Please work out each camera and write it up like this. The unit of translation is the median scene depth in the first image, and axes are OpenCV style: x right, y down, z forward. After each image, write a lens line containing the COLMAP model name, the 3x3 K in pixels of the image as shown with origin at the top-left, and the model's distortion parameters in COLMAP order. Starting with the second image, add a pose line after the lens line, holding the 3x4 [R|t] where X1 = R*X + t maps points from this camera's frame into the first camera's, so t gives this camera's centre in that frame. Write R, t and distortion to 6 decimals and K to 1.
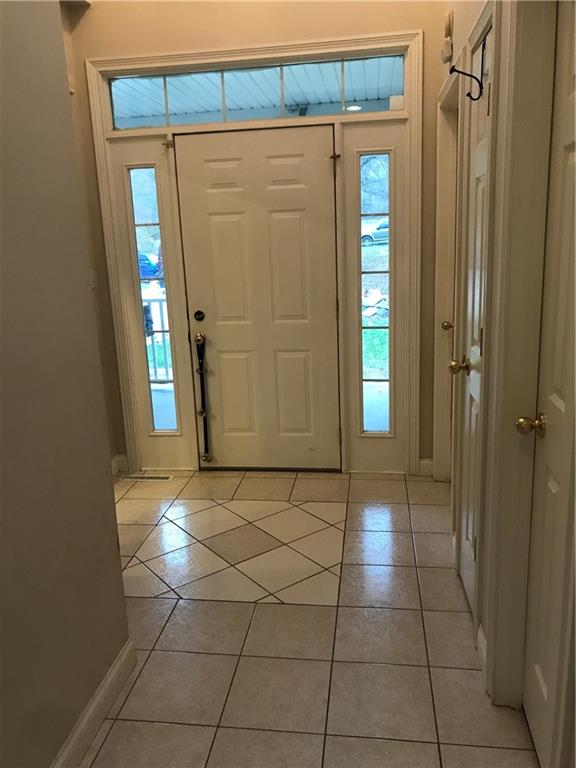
lens RADIAL K [[618.4, 0, 288.0], [0, 618.4, 384.0], [0, 0, 1]] dist [0.019892, -0.016968]
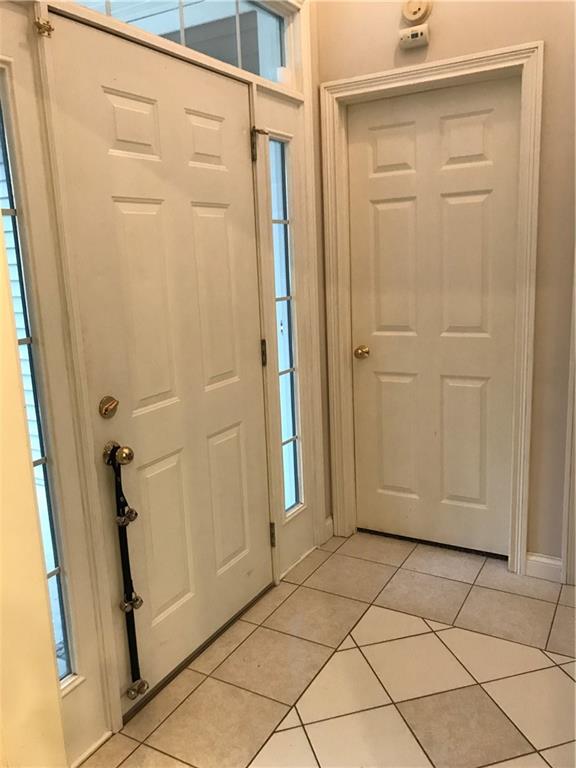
lens RADIAL K [[628.3, 0, 286.7], [0, 628.3, 376.9], [0, 0, 1]] dist [0.012046, 0.003618]
pose [[0.379876, -0.161091, 0.910903, -0.558227], [0.241533, 0.967833, 0.070432, -0.141055], [-0.892948, 0.193257, 0.406565, 0.709142]]
